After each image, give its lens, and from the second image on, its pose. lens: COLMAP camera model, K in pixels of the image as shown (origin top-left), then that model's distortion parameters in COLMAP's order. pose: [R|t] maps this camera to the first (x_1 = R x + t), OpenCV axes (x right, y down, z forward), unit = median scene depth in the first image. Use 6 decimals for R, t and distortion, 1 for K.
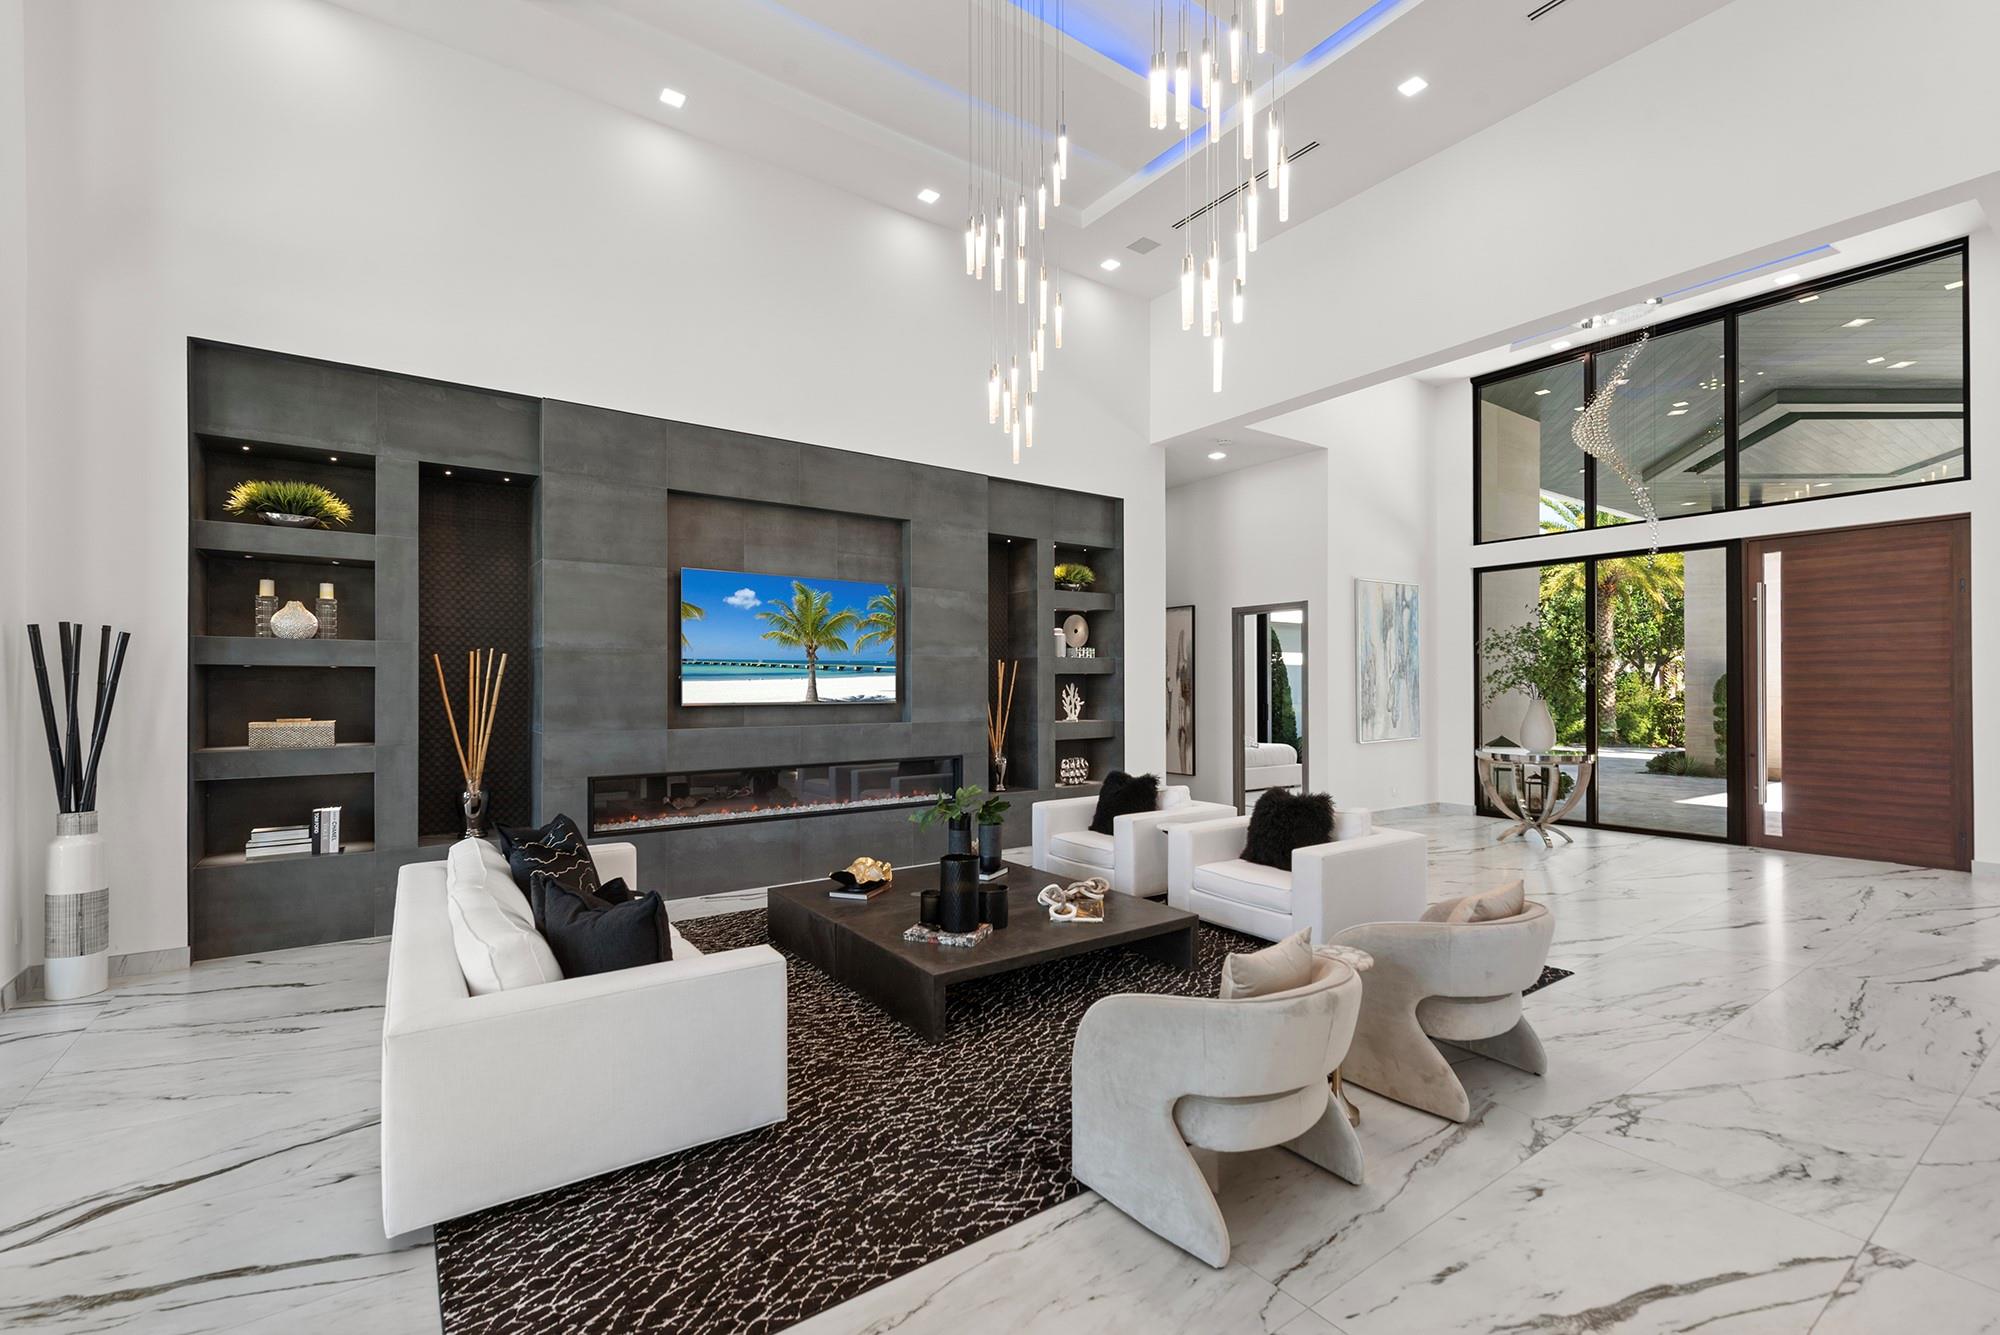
lens RADIAL K [[862.6, 0, 999.9], [0, 862.6, 676.7], [0, 0, 1]] dist [0.006026, -0.000583]
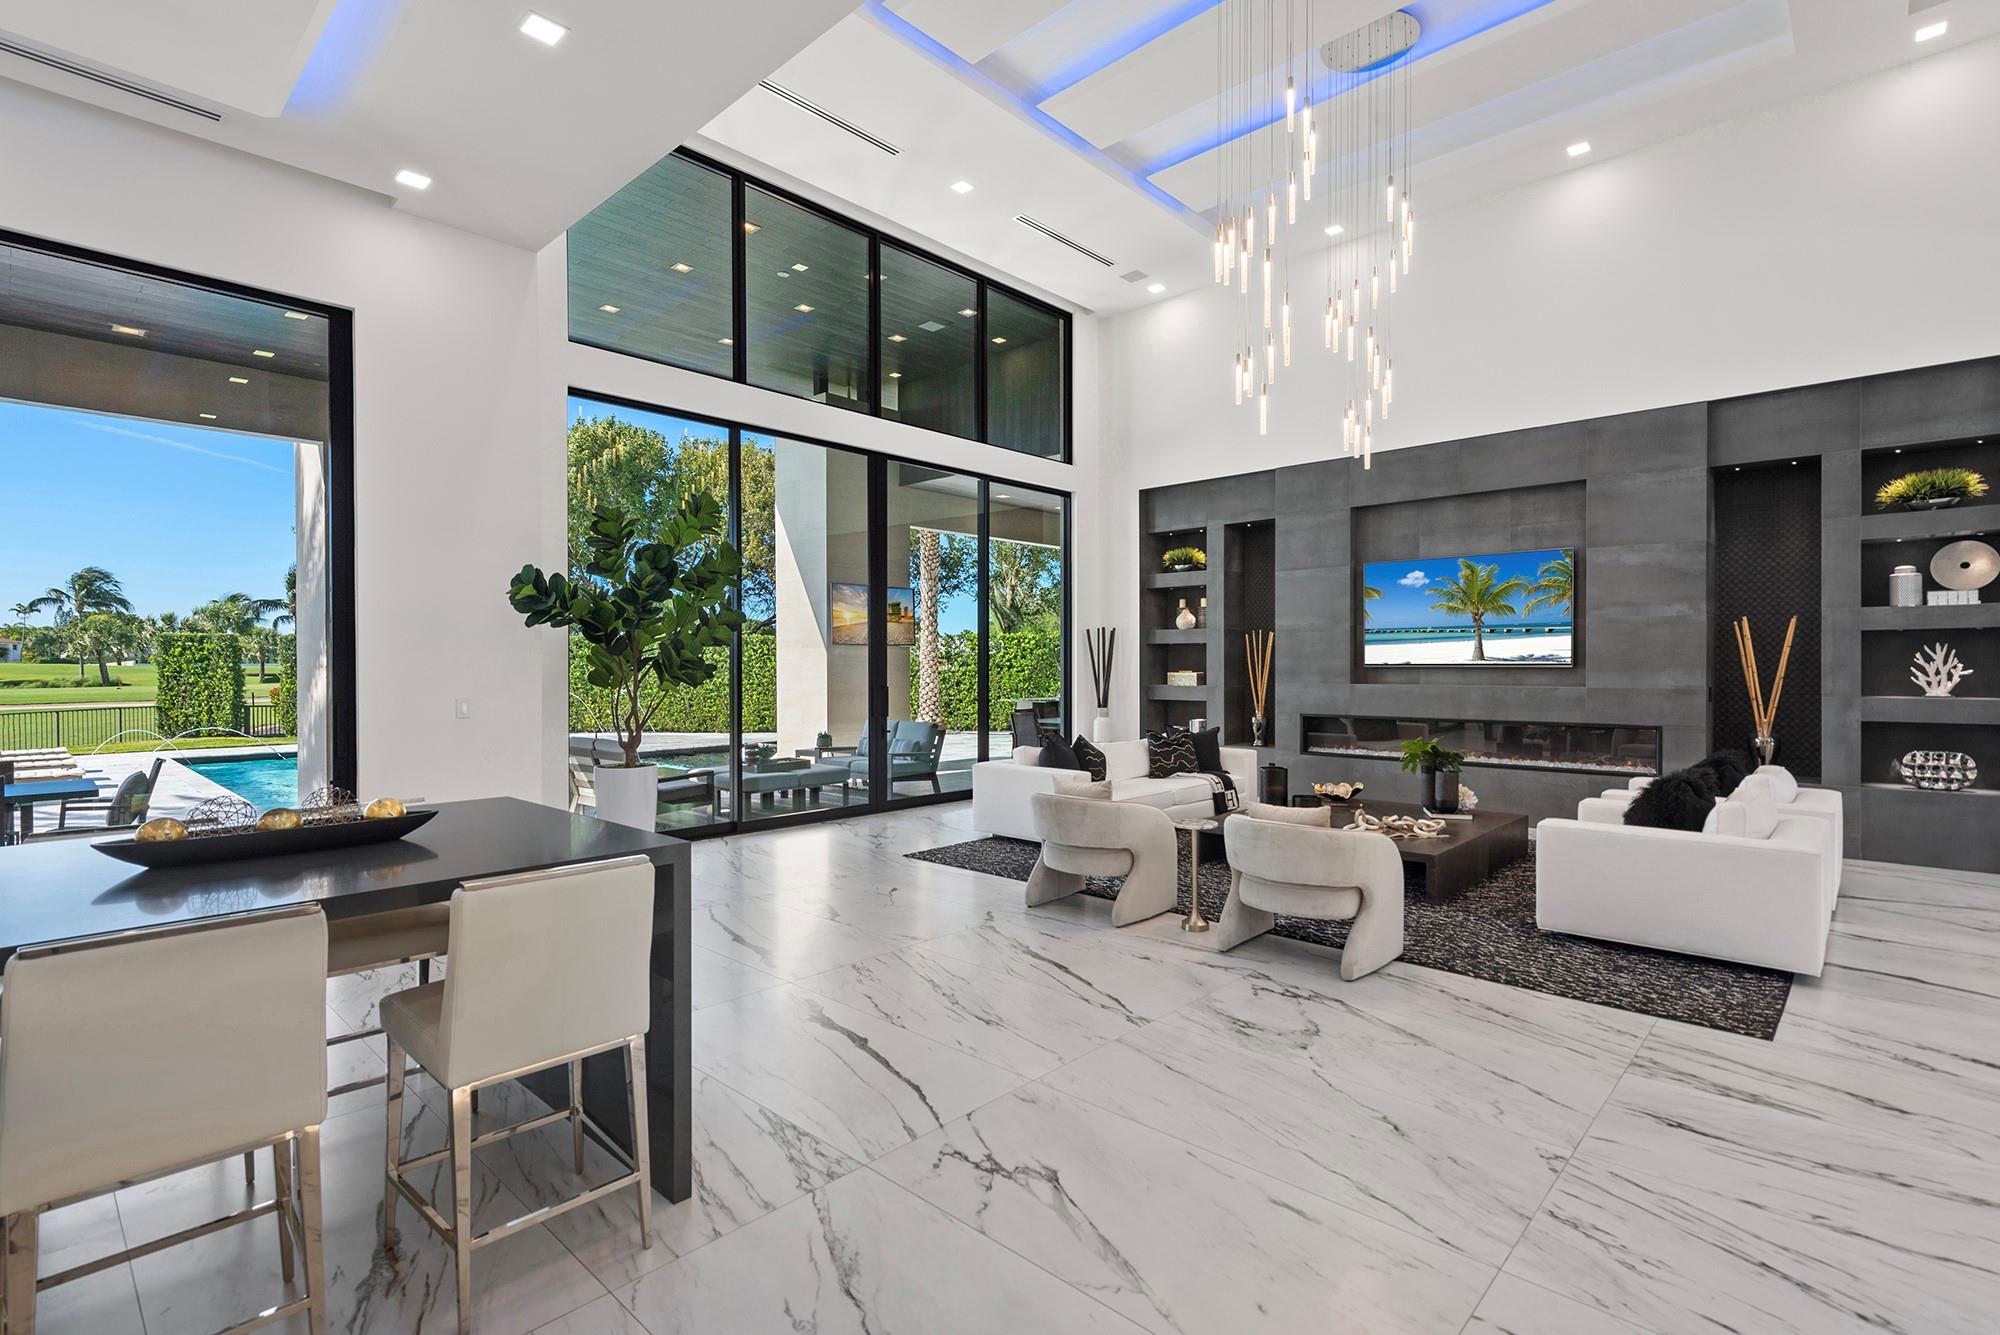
lens RADIAL K [[929.2, 0, 1000.0], [0, 929.2, 667.5], [0, 0, 1]] dist [0.002611, 0.000336]
pose [[0.190561, 0.005676, -0.981659, 0.792701], [0.014136, 0.999864, 0.008525, 0.012165], [0.981573, -0.015501, 0.190455, 0.144724]]
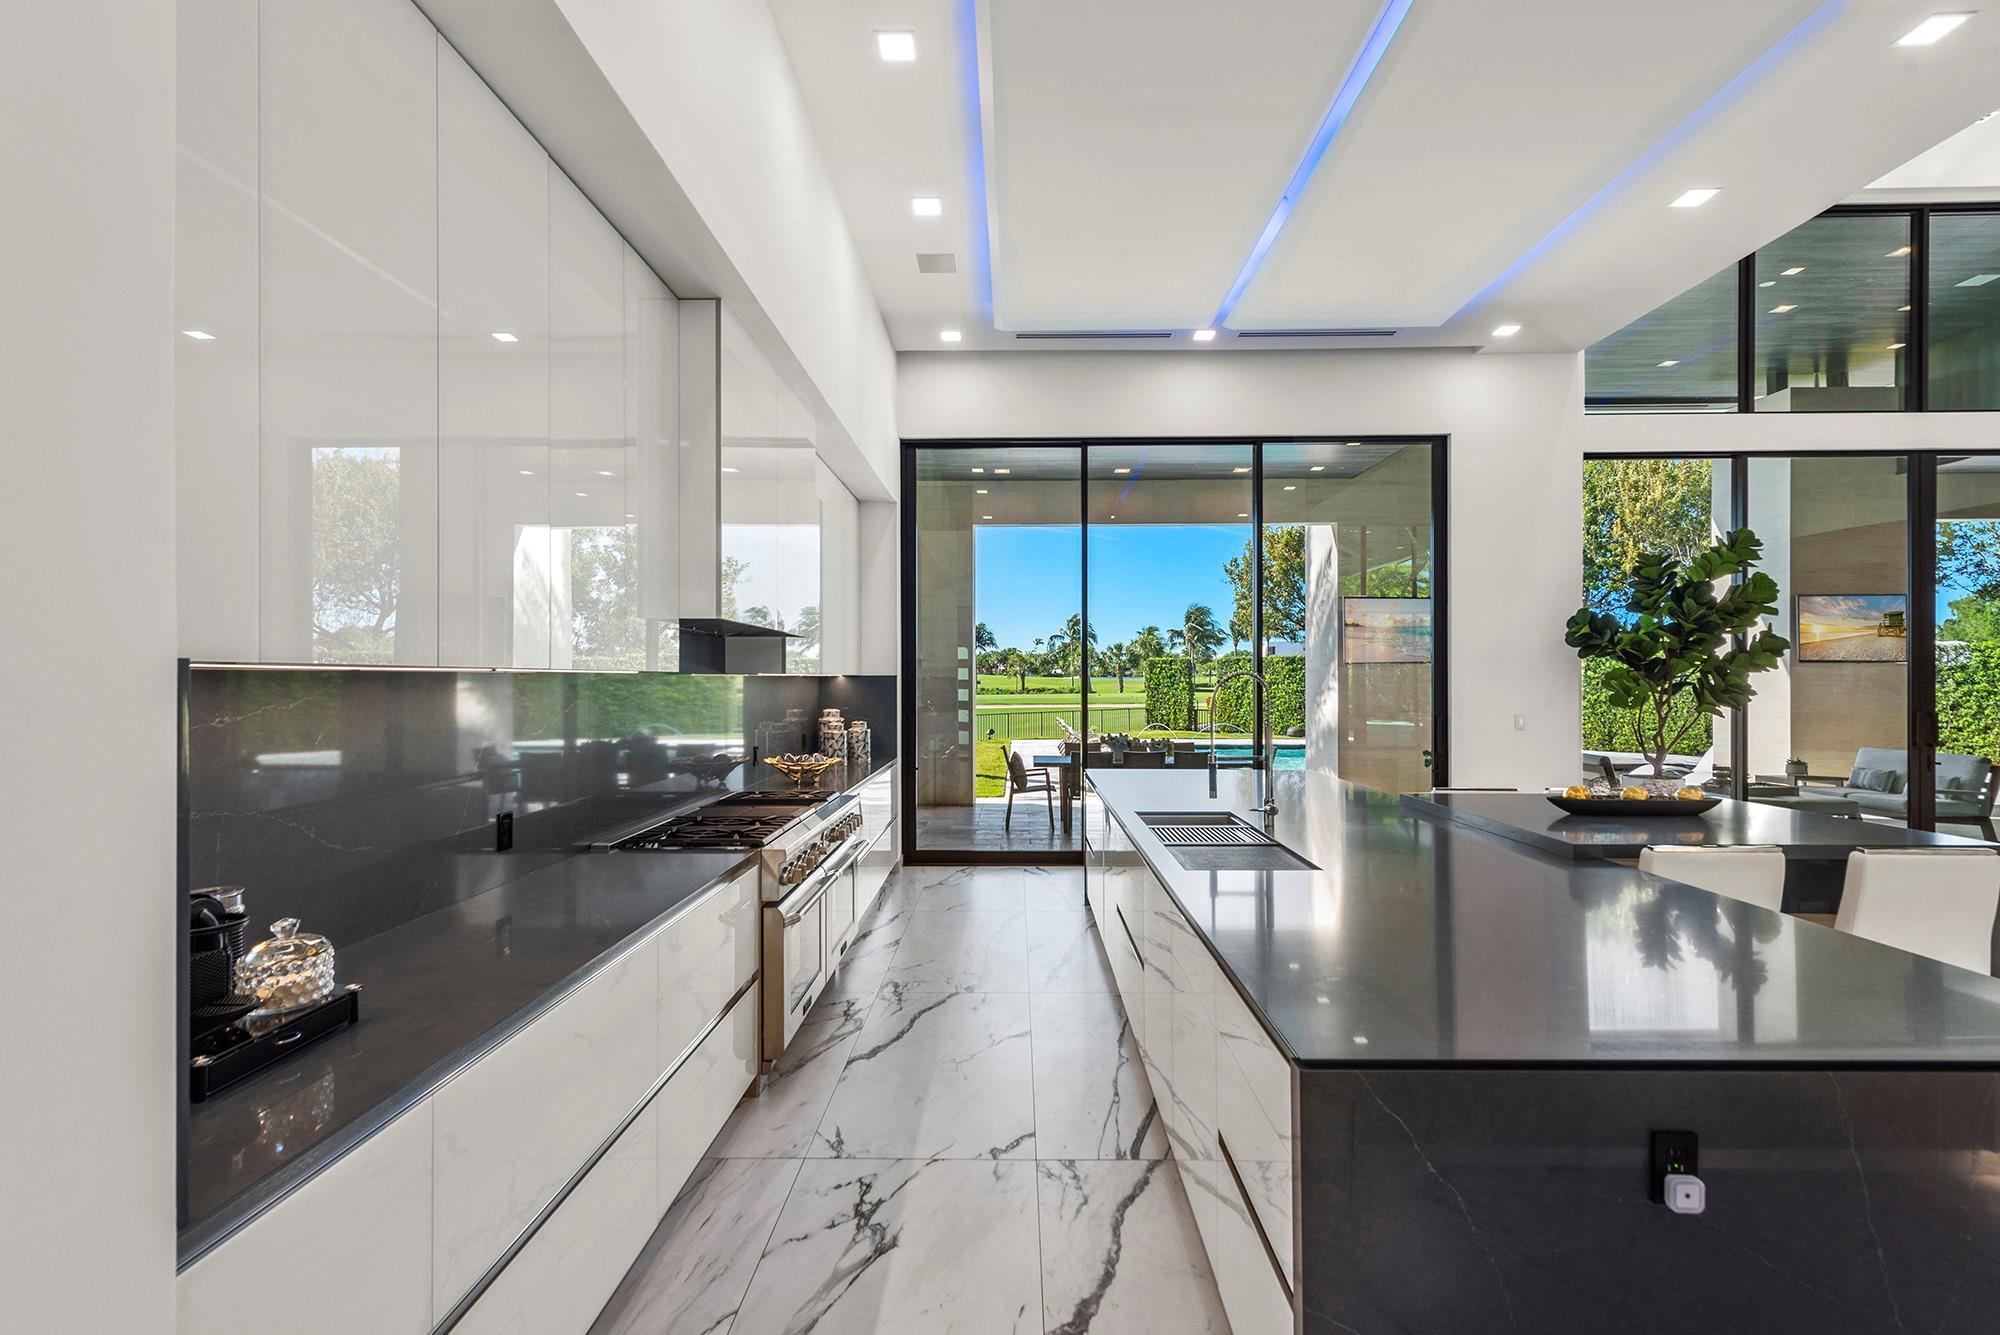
lens RADIAL K [[862.6, 0, 999.9], [0, 862.6, 676.7], [0, 0, 1]] dist [0.006026, -0.000583]
pose [[-0.602256, 0.000812, -0.798302, 1.031569], [0.011826, 0.999899, -0.007904, -0.001252], [0.798215, -0.014201, -0.602205, -0.032884]]
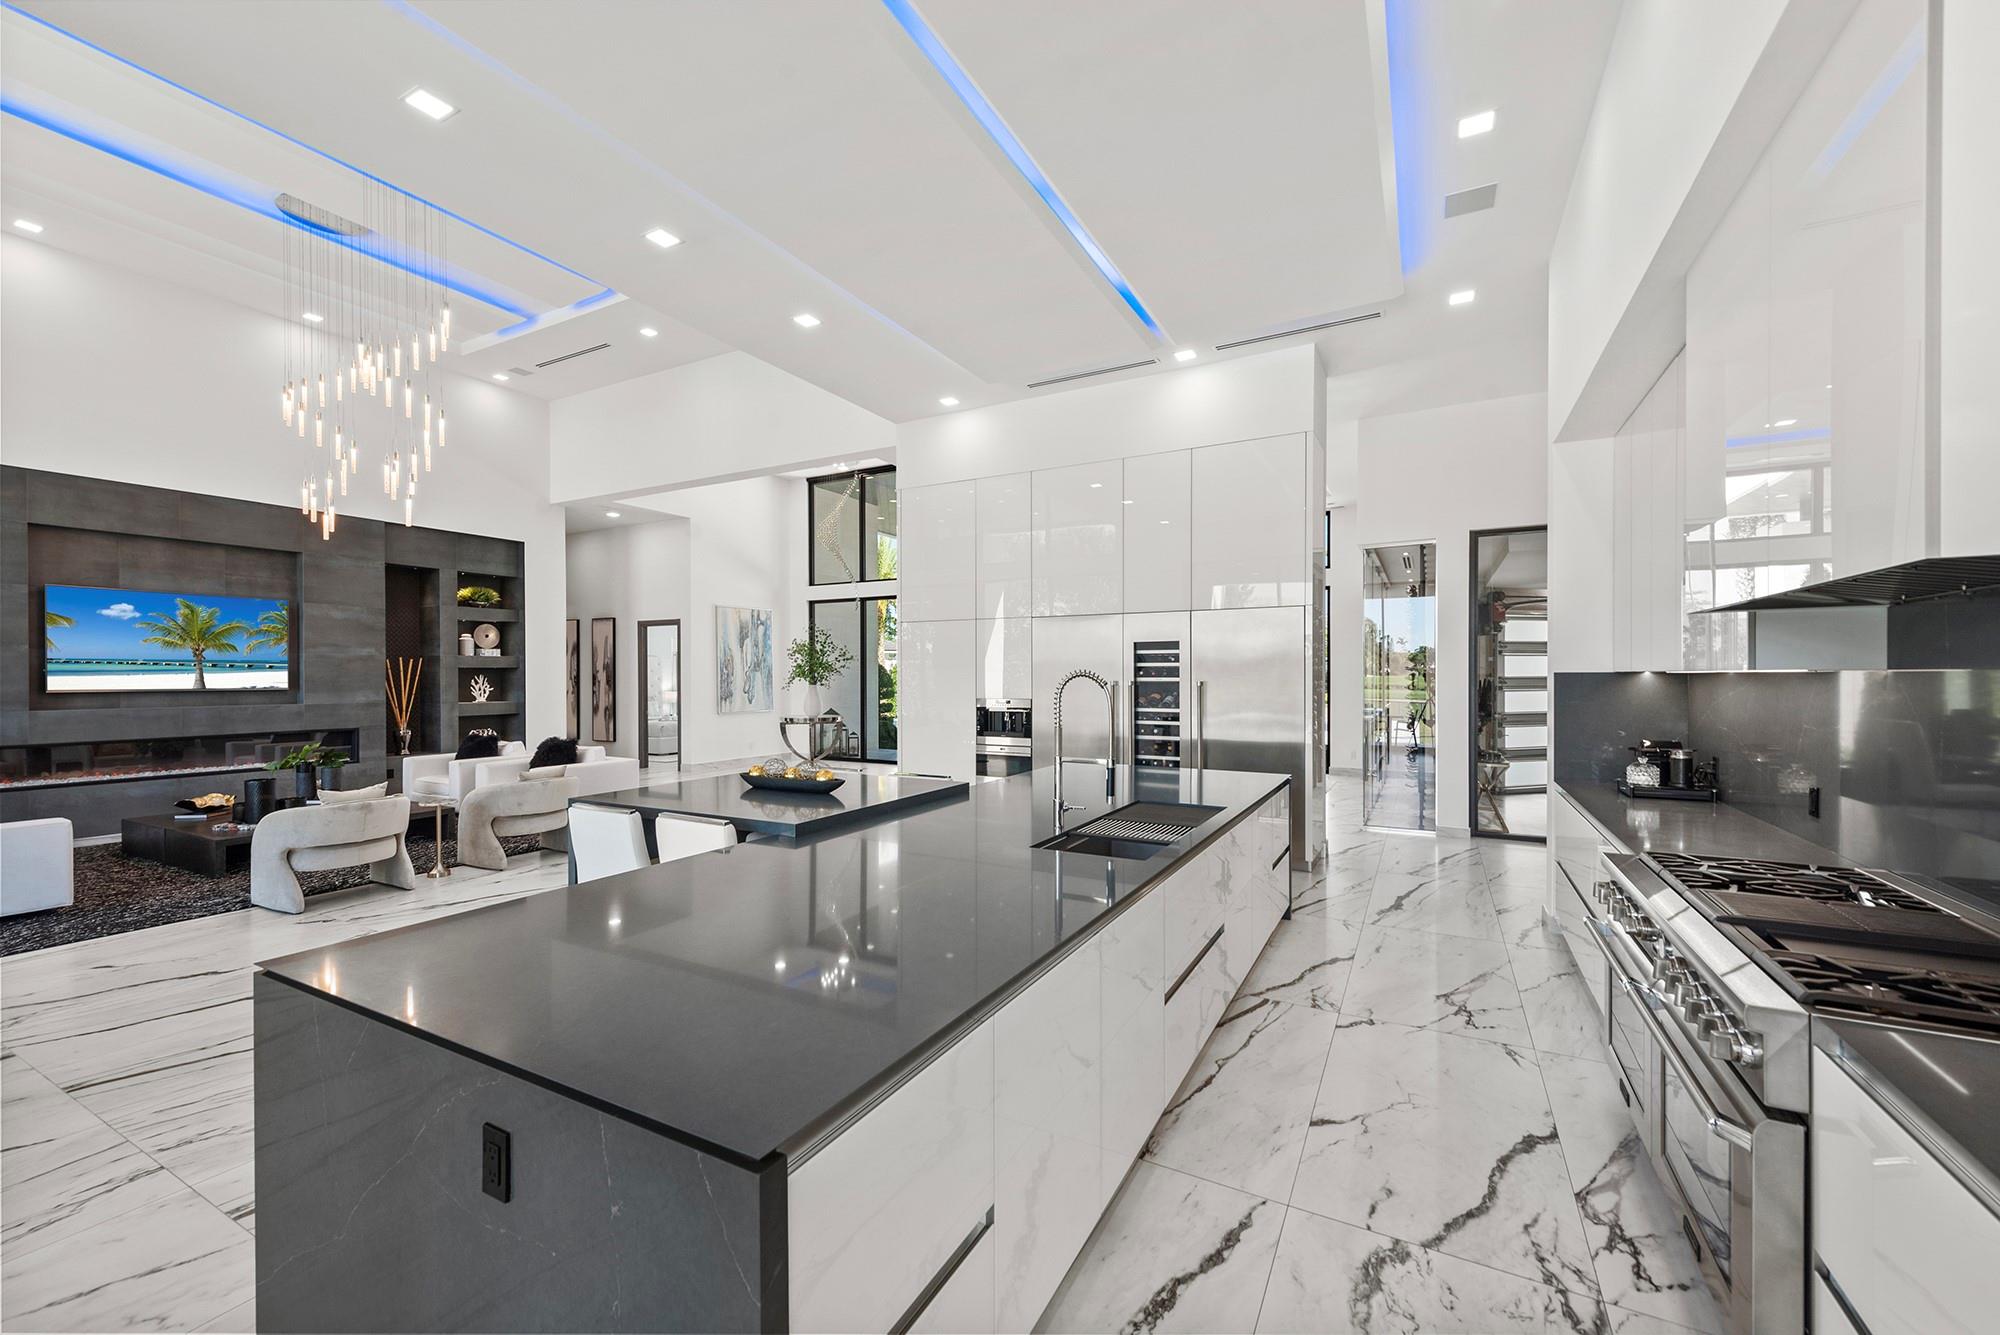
lens RADIAL K [[794.0, 0, 1012.1], [0, 794.0, 672.4], [0, 0, 1]] dist [0.021192, -0.006472]
pose [[0.897037, 0.001830, 0.441951, 0.327929], [-0.004356, 0.999979, 0.004701, -0.006713], [-0.441933, -0.006142, 0.897027, -0.597498]]
